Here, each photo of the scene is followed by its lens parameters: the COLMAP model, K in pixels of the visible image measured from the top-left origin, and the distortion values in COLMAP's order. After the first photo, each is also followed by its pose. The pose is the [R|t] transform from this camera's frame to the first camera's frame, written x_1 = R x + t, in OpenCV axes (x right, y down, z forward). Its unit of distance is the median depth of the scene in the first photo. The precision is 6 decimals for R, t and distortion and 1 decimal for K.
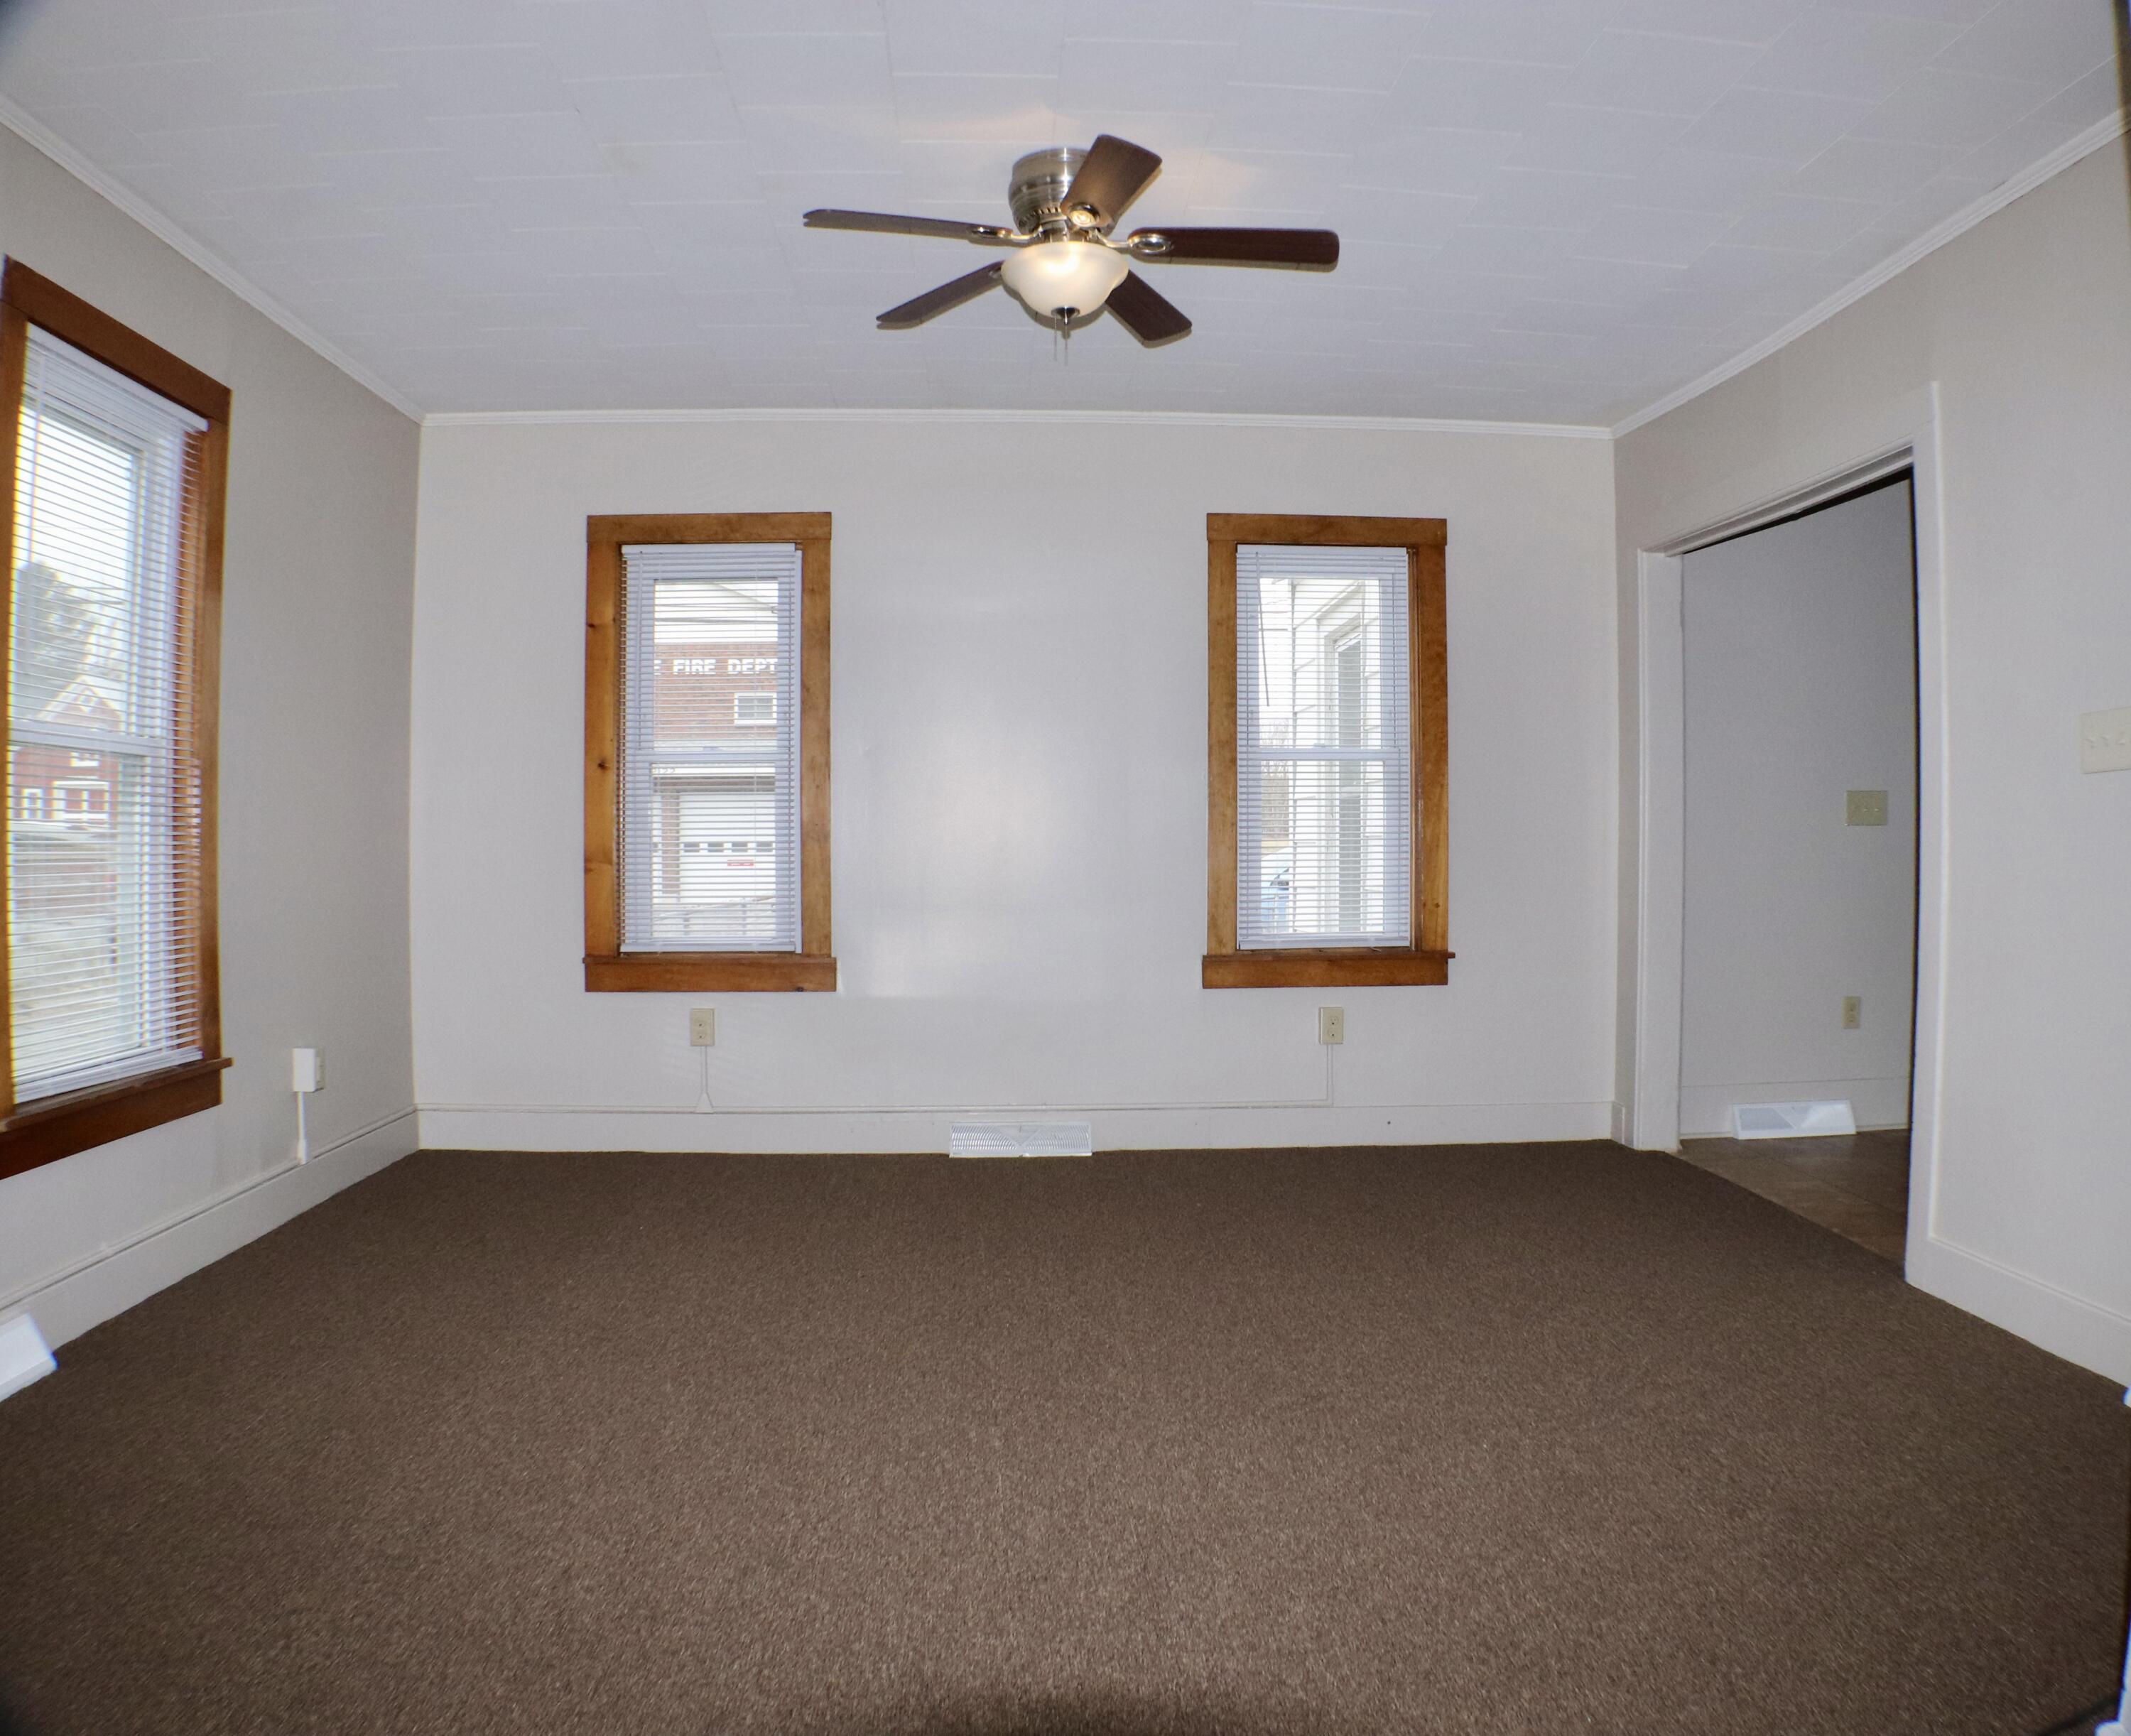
lens RADIAL K [[1708.9, 0, 1065.5], [0, 1708.9, 868.0], [0, 0, 1]] dist [-0.206418, -0.001604]
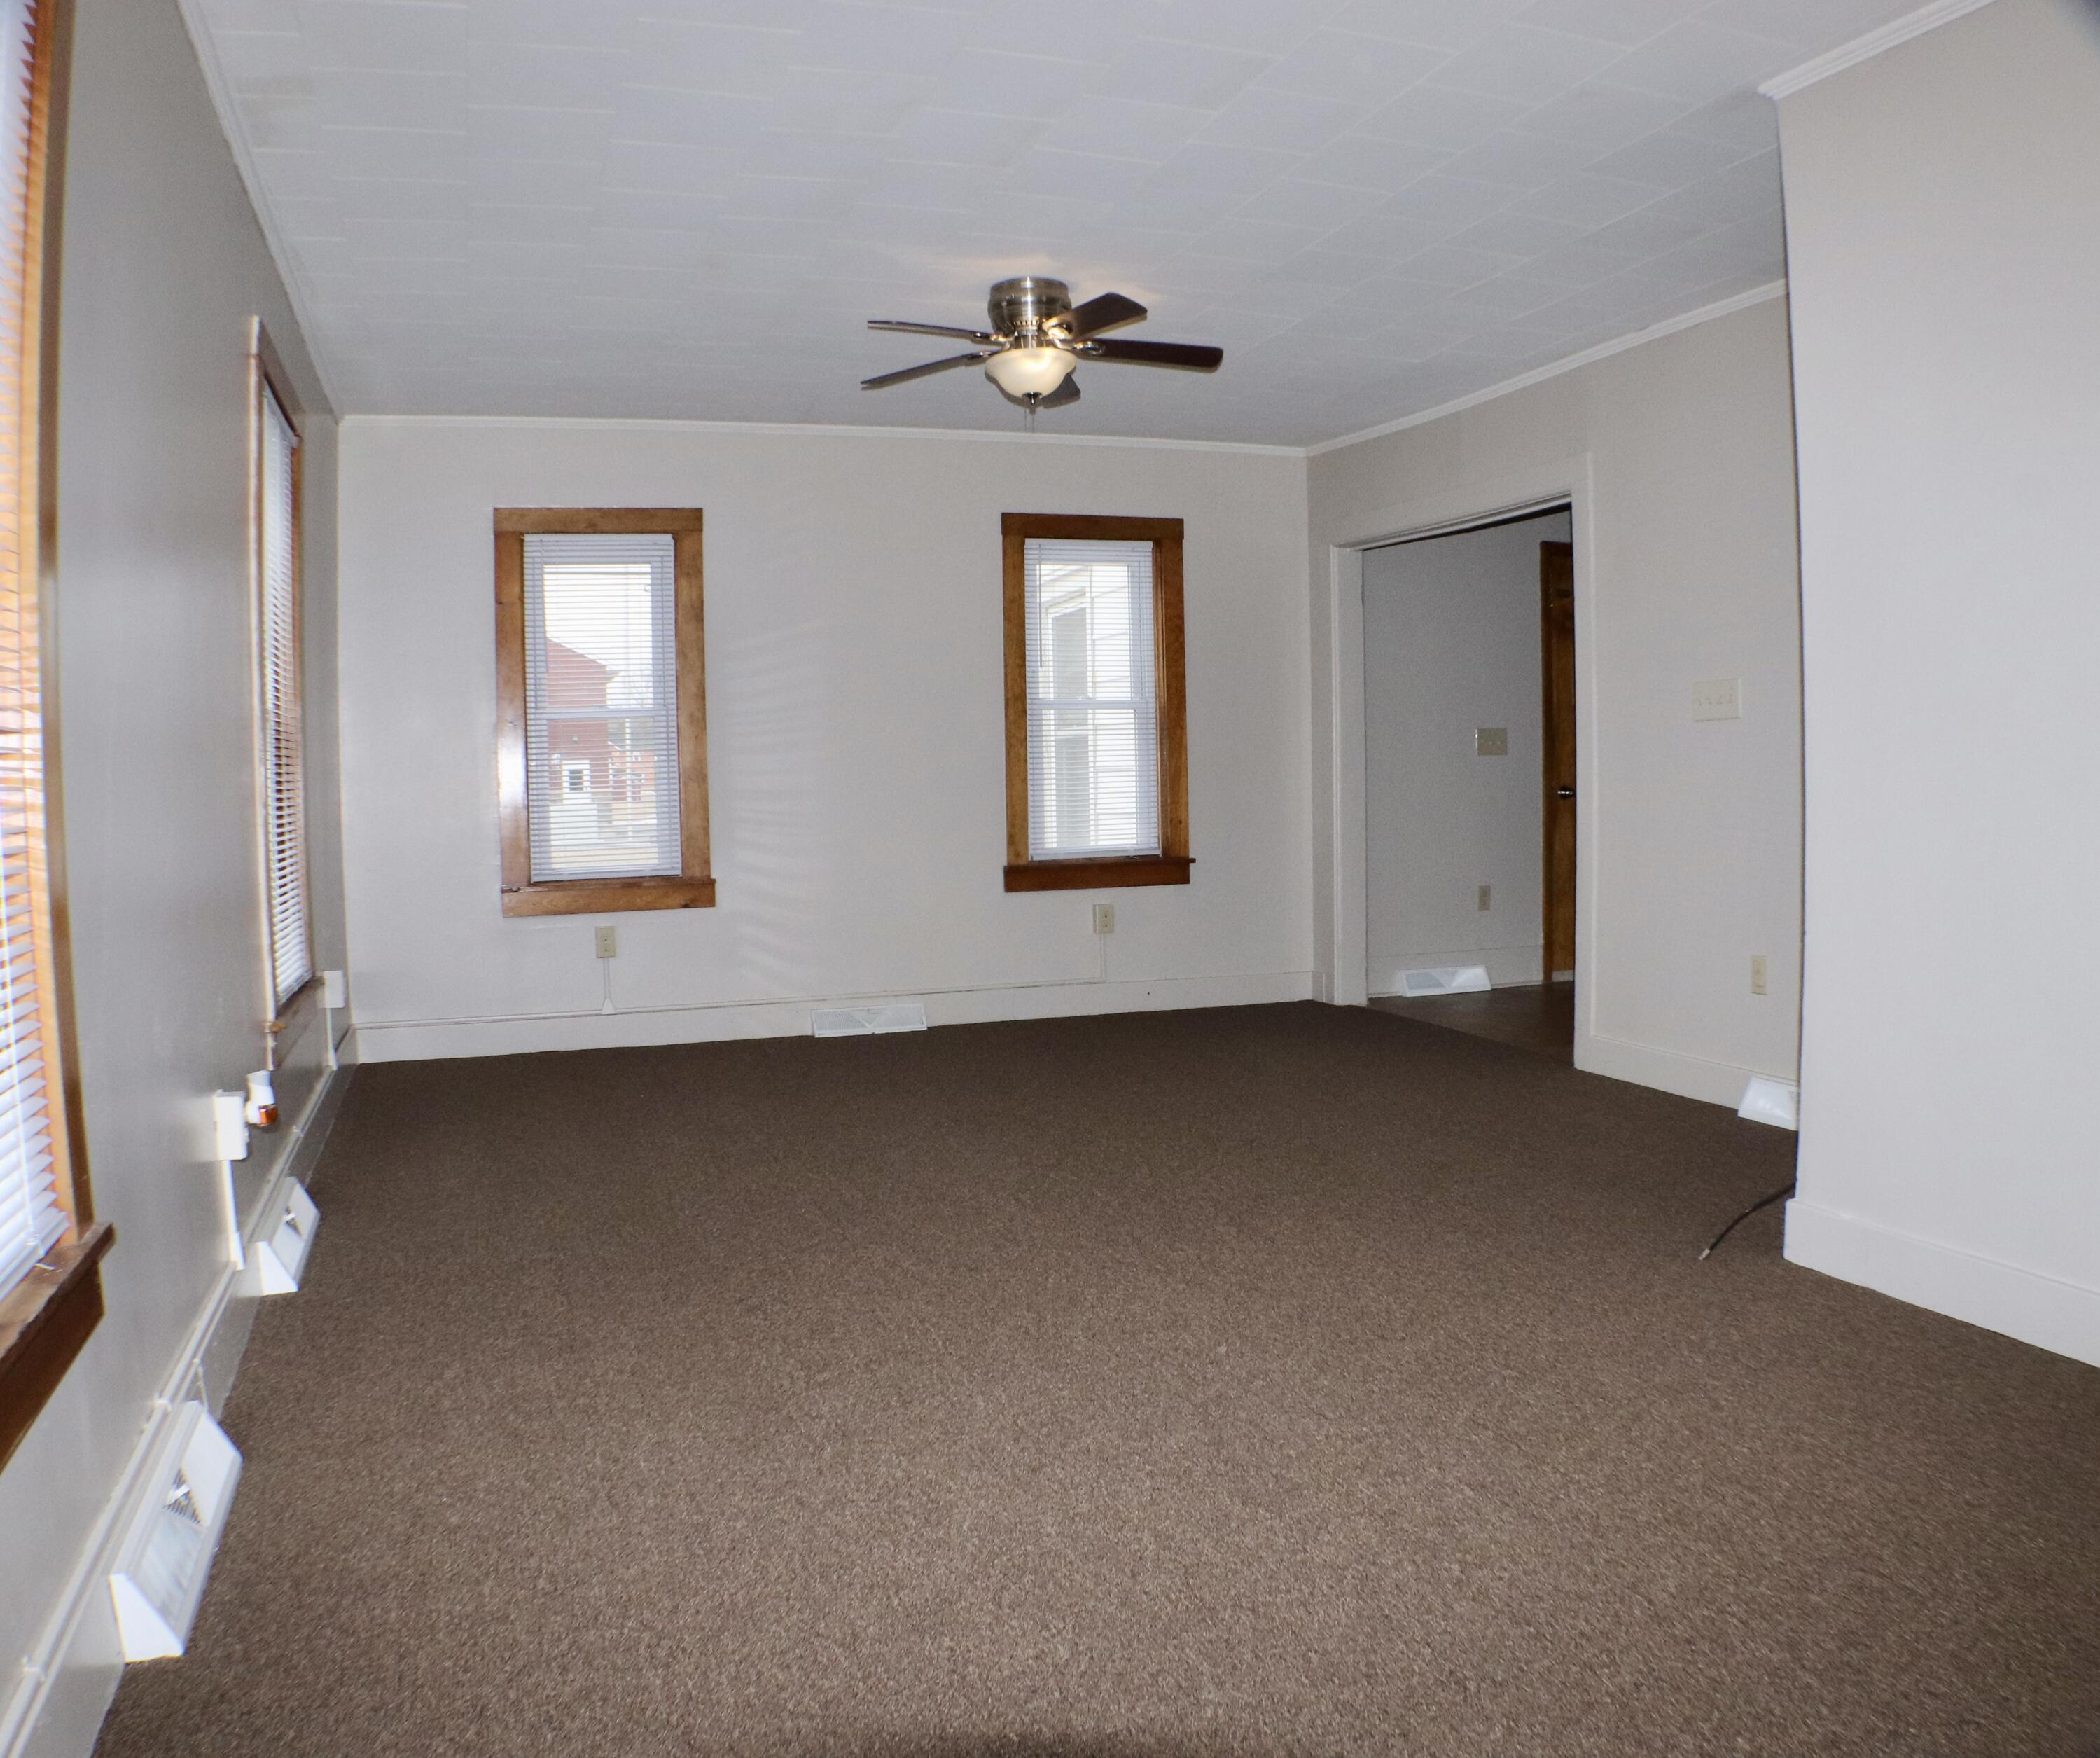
lens RADIAL K [[1722.1, 0, 1050.0], [0, 1722.1, 879.0], [0, 0, 1]] dist [-0.215251, 0.001218]
pose [[0.962140, -0.035278, 0.270262, -0.230545], [0.023605, 0.998648, 0.046320, 0.002590], [-0.271531, -0.038187, 0.961672, -0.227718]]
